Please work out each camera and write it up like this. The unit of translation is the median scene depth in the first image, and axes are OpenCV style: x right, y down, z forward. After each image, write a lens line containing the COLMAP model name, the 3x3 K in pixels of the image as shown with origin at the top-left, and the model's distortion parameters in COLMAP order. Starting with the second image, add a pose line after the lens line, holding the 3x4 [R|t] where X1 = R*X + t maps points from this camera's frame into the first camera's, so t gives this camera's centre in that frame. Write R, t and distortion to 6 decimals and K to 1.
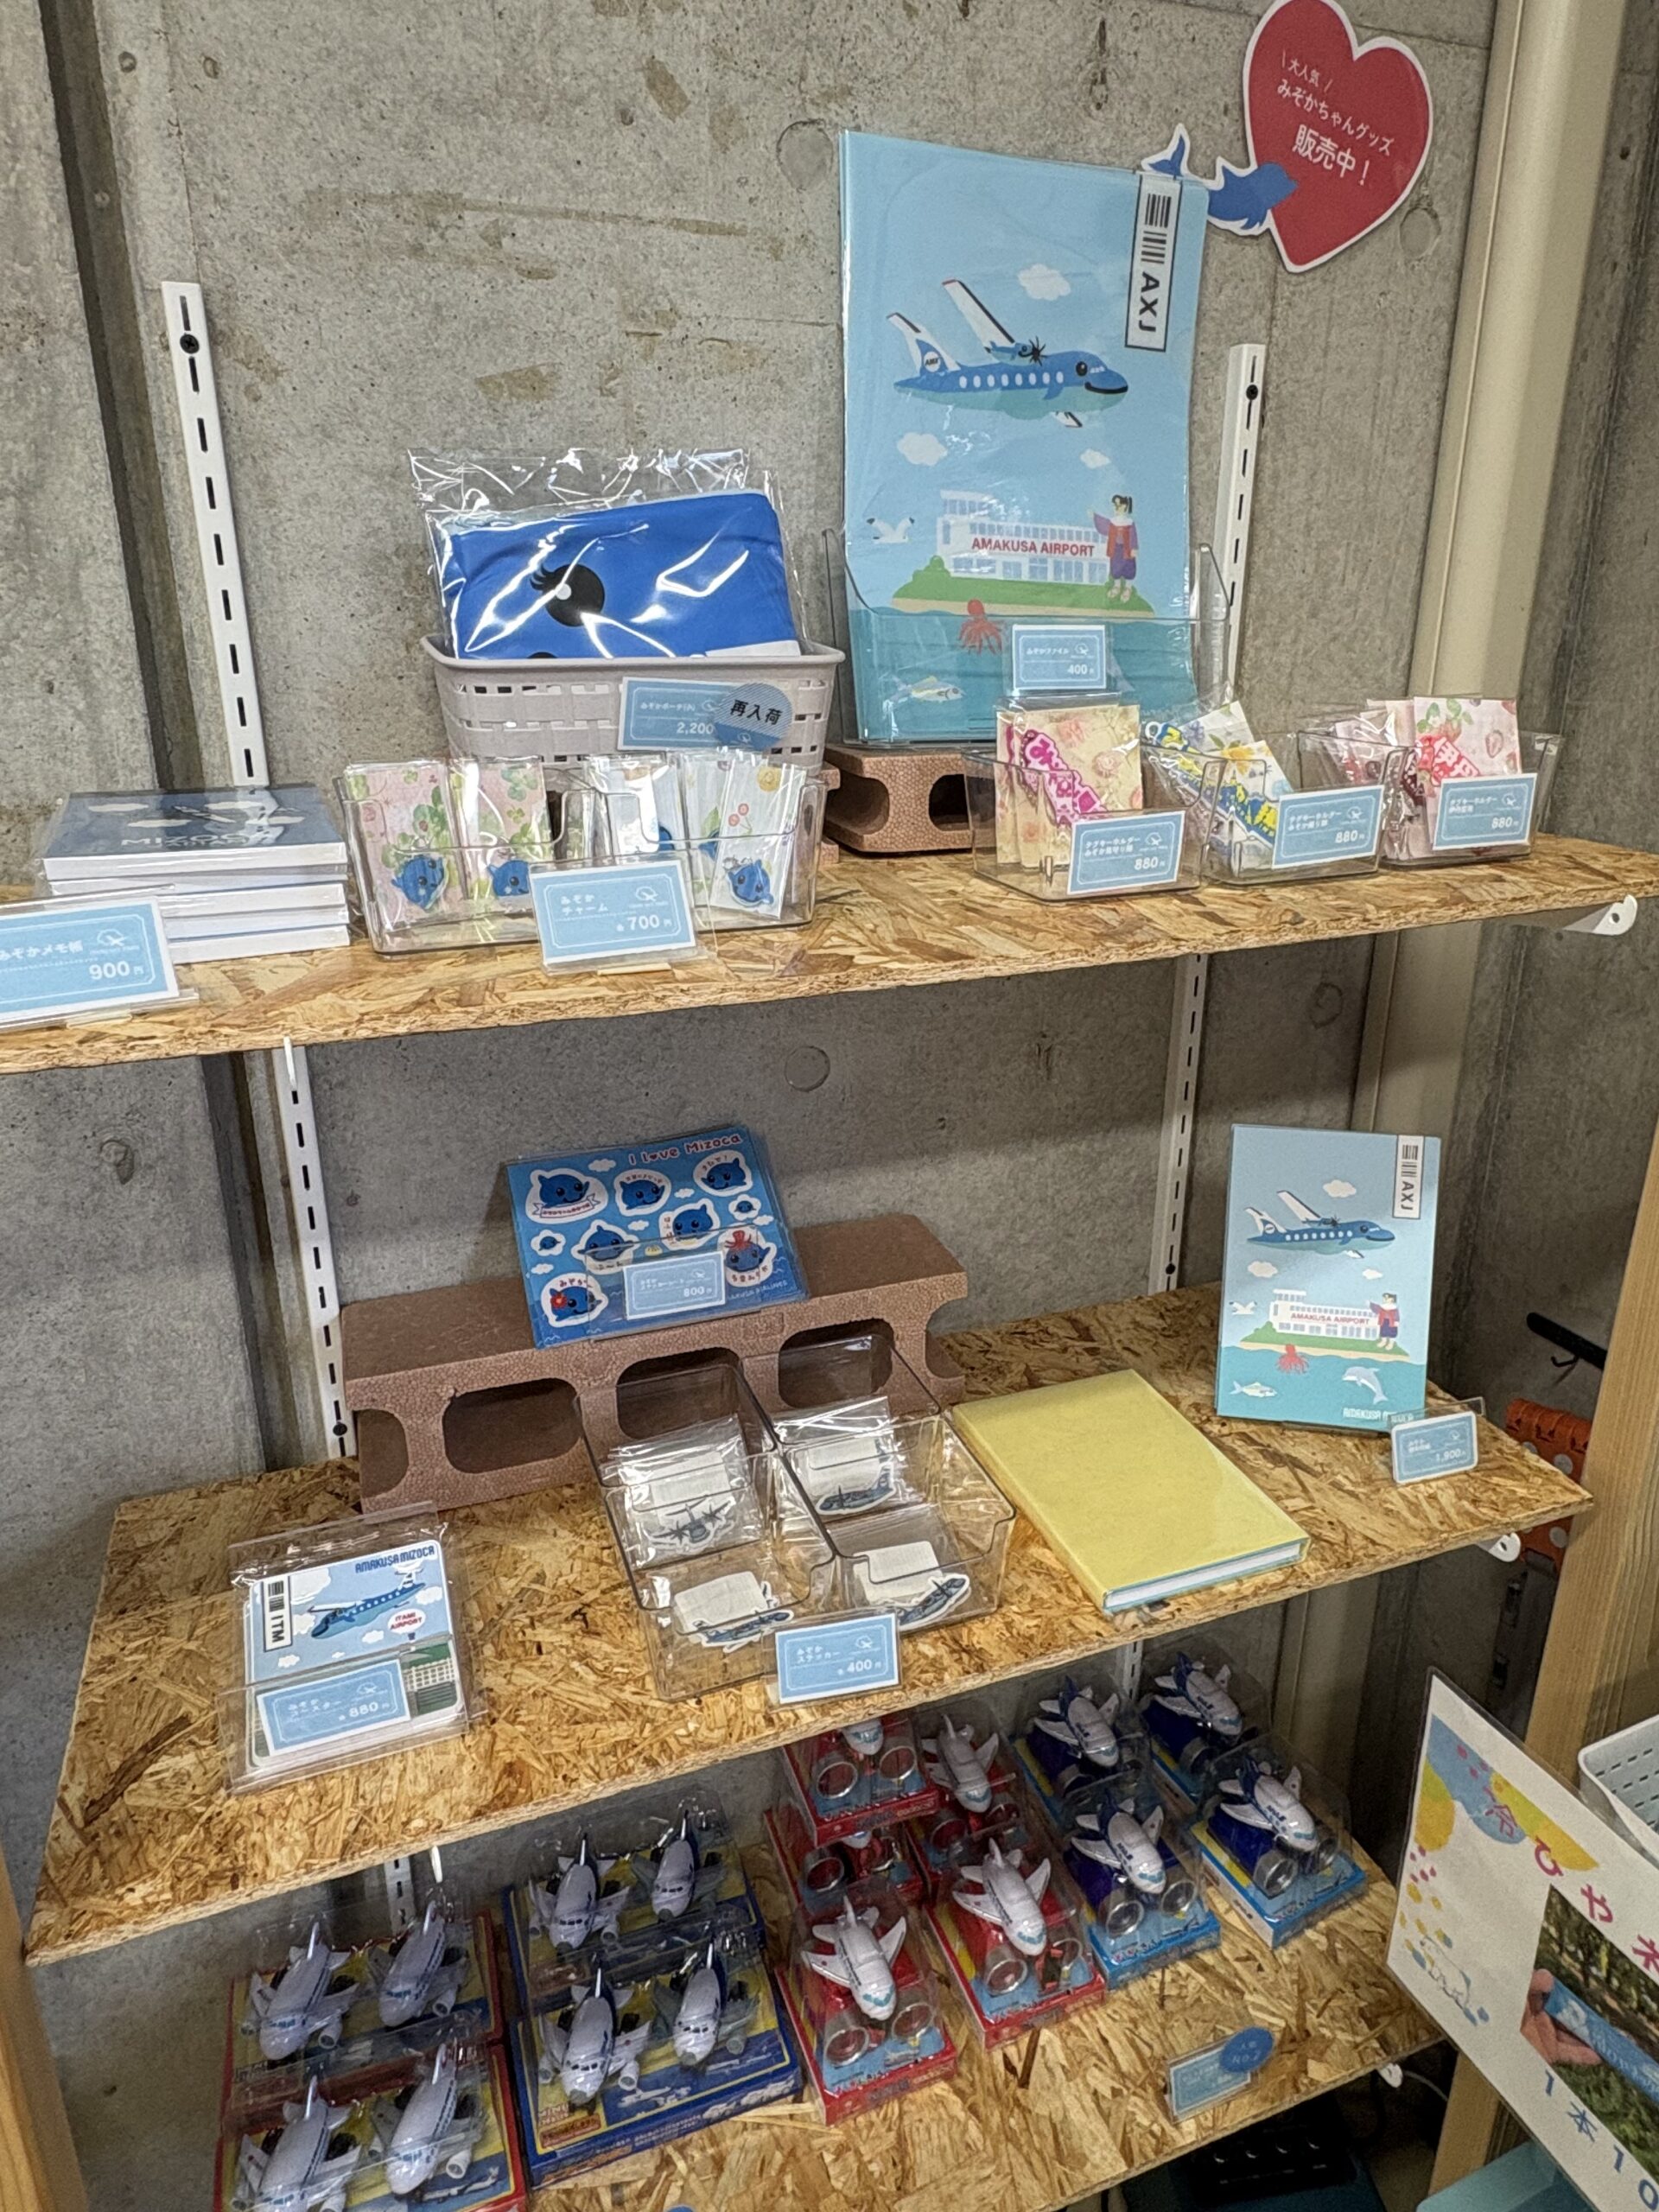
lens RADIAL K [[1361.4, 0, 838.3], [0, 1361.4, 1083.7], [0, 0, 1]] dist [0.004336, -0.004006]
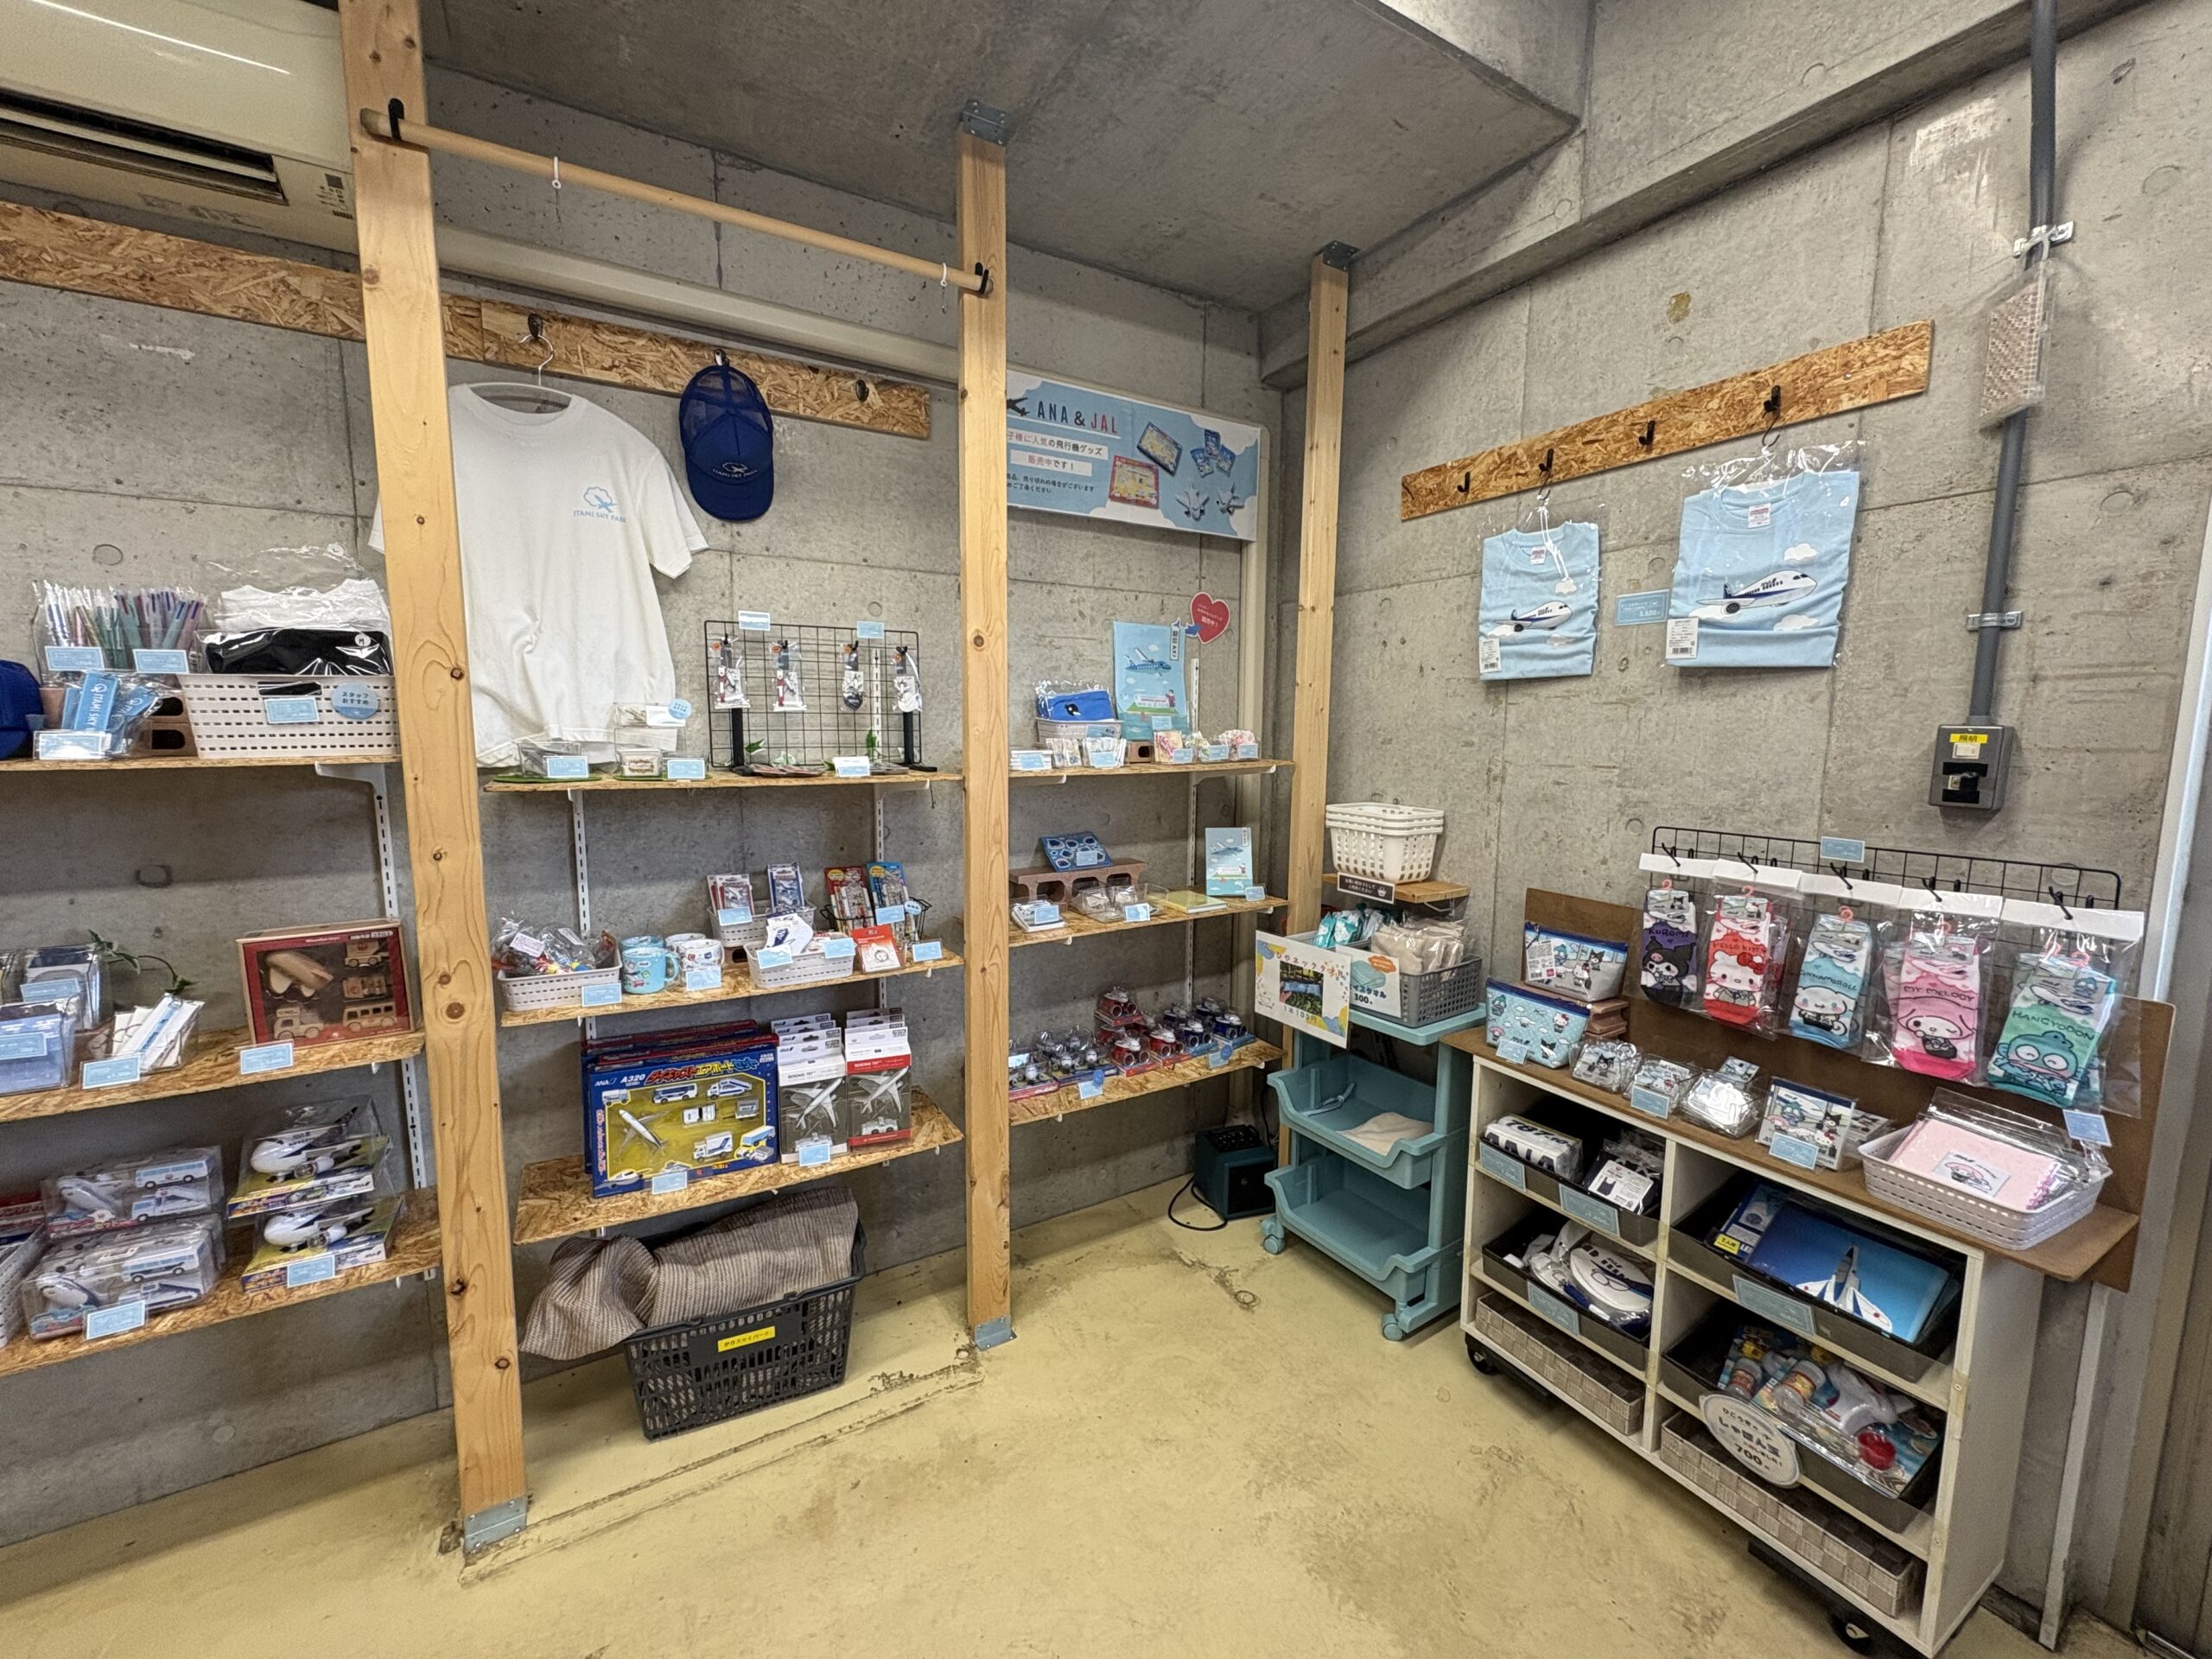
lens RADIAL K [[886.4, 0, 1107.3], [0, 886.4, 834.7], [0, 0, 1]] dist [0.001468, -0.000031]
pose [[0.982885, -0.018287, 0.183311, -0.513956], [0.054937, 0.978881, -0.196910, 0.570120], [-0.175839, 0.203610, 0.963132, -1.592156]]
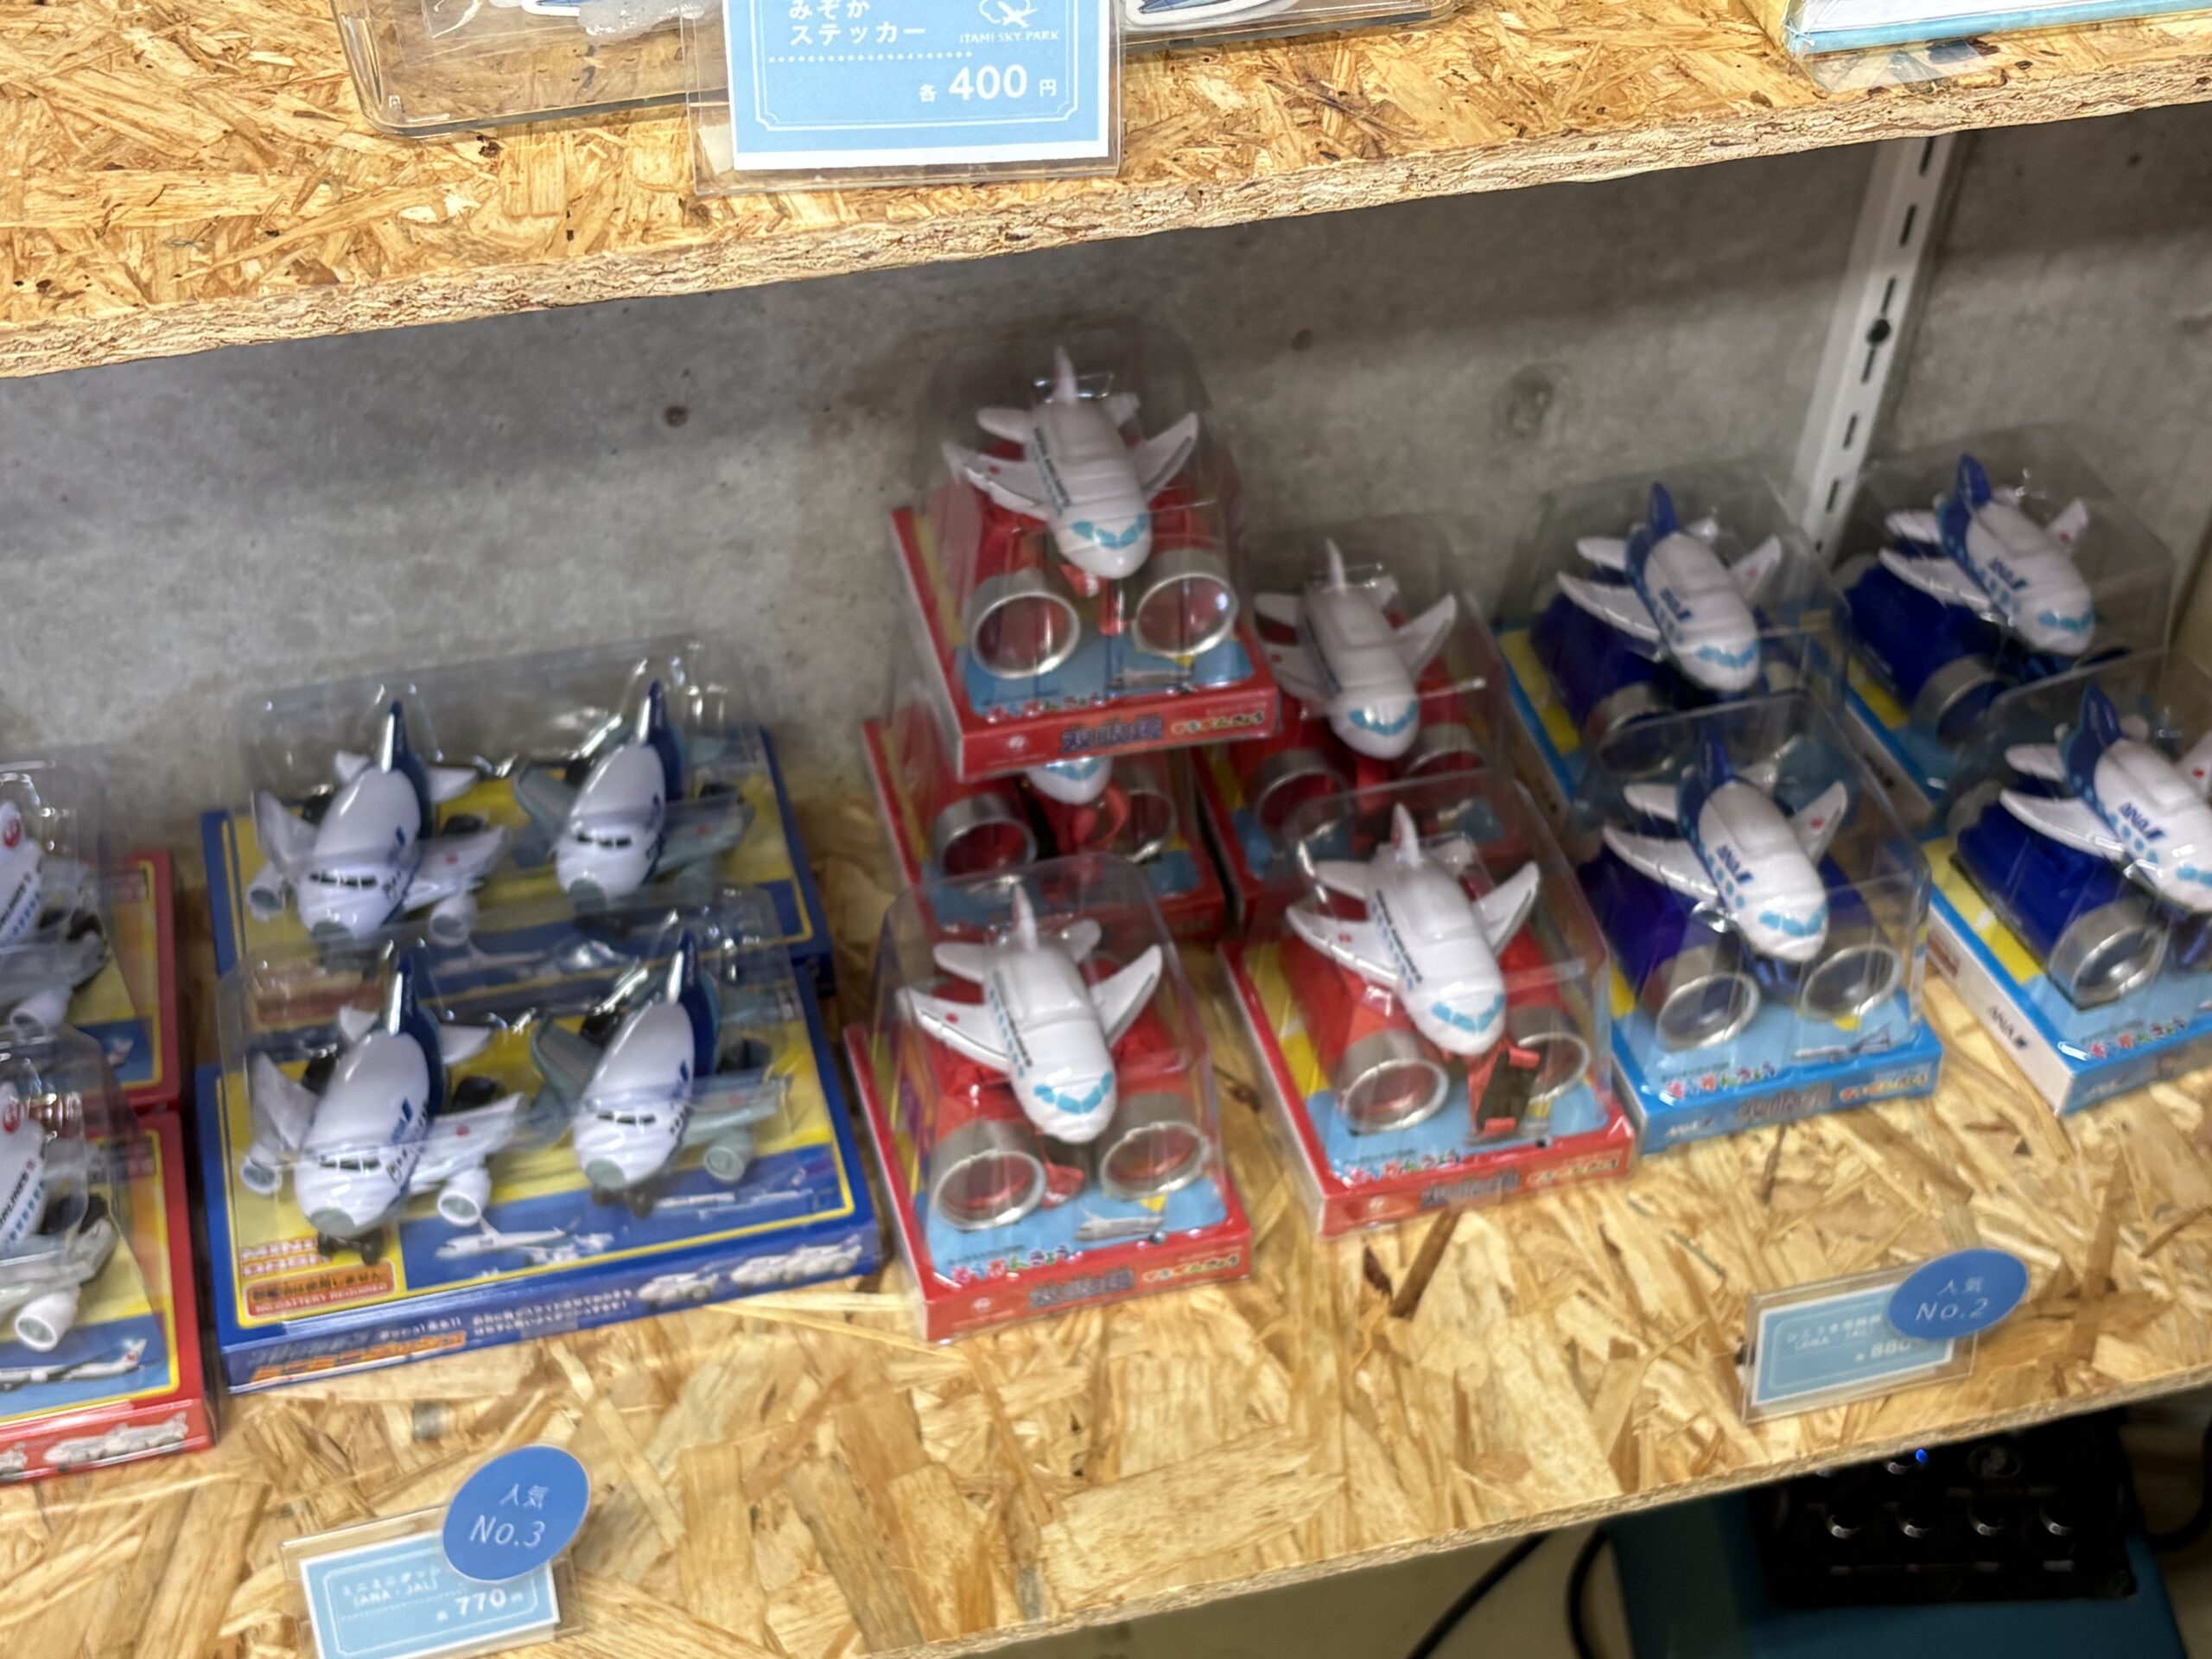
lens RADIAL K [[3060.1, 0, 1100.3], [0, 3060.1, 832.4], [0, 0, 1]] dist [0.069187, 0.000000]
pose [[0.995040, 0.094229, -0.031870, 0.059785], [-0.071286, 0.898951, 0.432209, 0.201389], [0.069377, -0.427793, 0.901210, 0.206334]]
